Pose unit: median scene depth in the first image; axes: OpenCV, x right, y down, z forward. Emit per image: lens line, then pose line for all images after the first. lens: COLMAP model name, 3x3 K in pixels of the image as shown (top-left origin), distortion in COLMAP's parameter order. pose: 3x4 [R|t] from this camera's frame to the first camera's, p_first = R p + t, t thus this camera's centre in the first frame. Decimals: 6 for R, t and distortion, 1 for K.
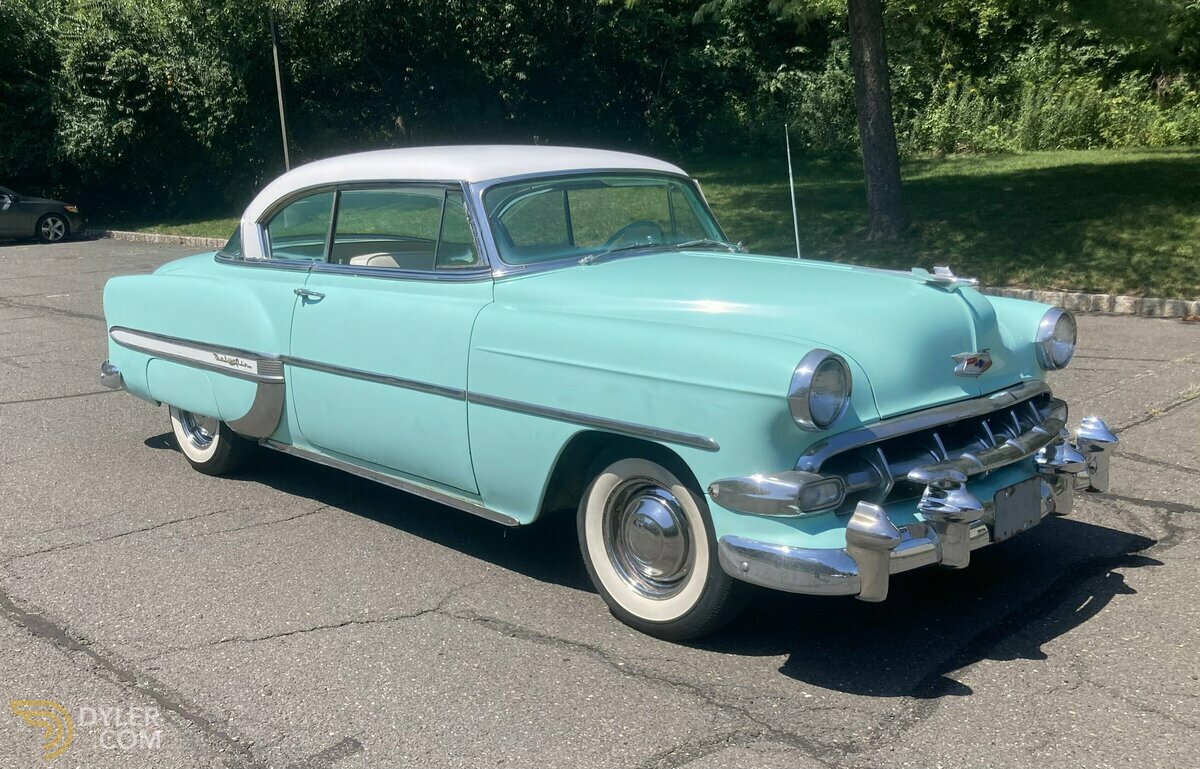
lens RADIAL K [[1078.1, 0, 599.7], [0, 1078.1, 379.1], [0, 0, 1]] dist [0.007558, -0.020534]
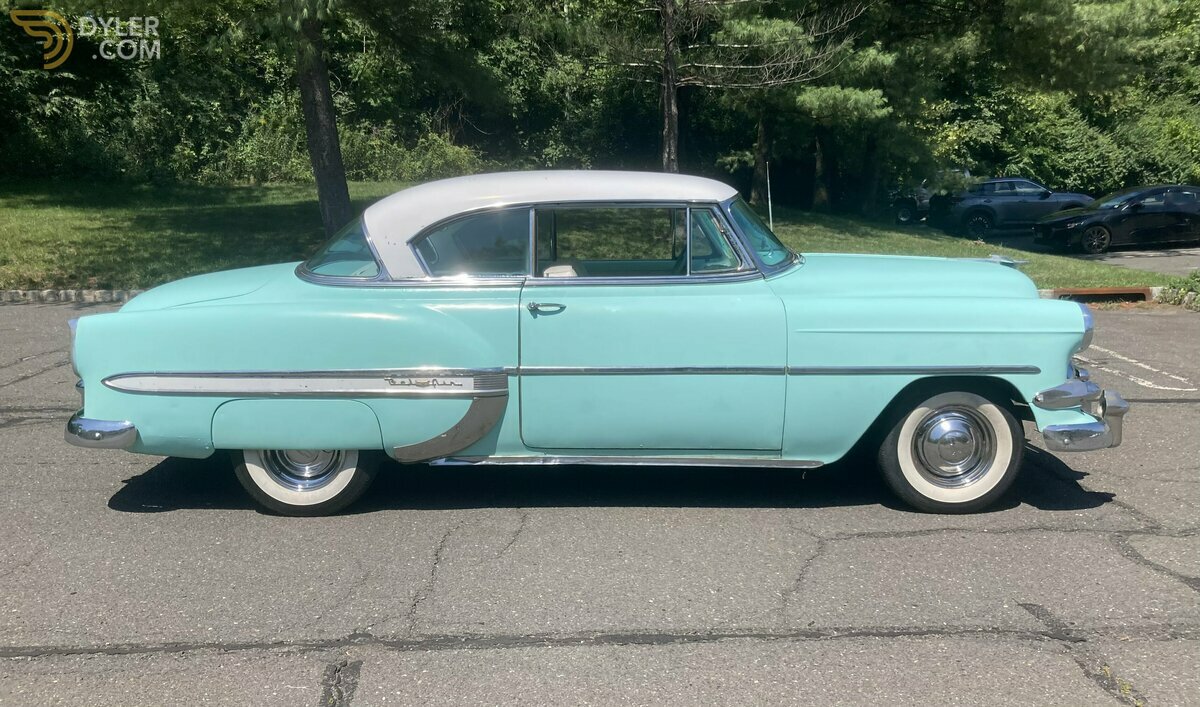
lens RADIAL K [[943.3, 0, 600.2], [0, 943.3, 358.6], [0, 0, 1]] dist [0.012861, 0.007389]
pose [[0.732716, -0.105578, 0.672295, -0.107628], [0.120522, 0.992408, 0.024496, -0.005435], [-0.669777, 0.063078, 0.739878, 0.034985]]
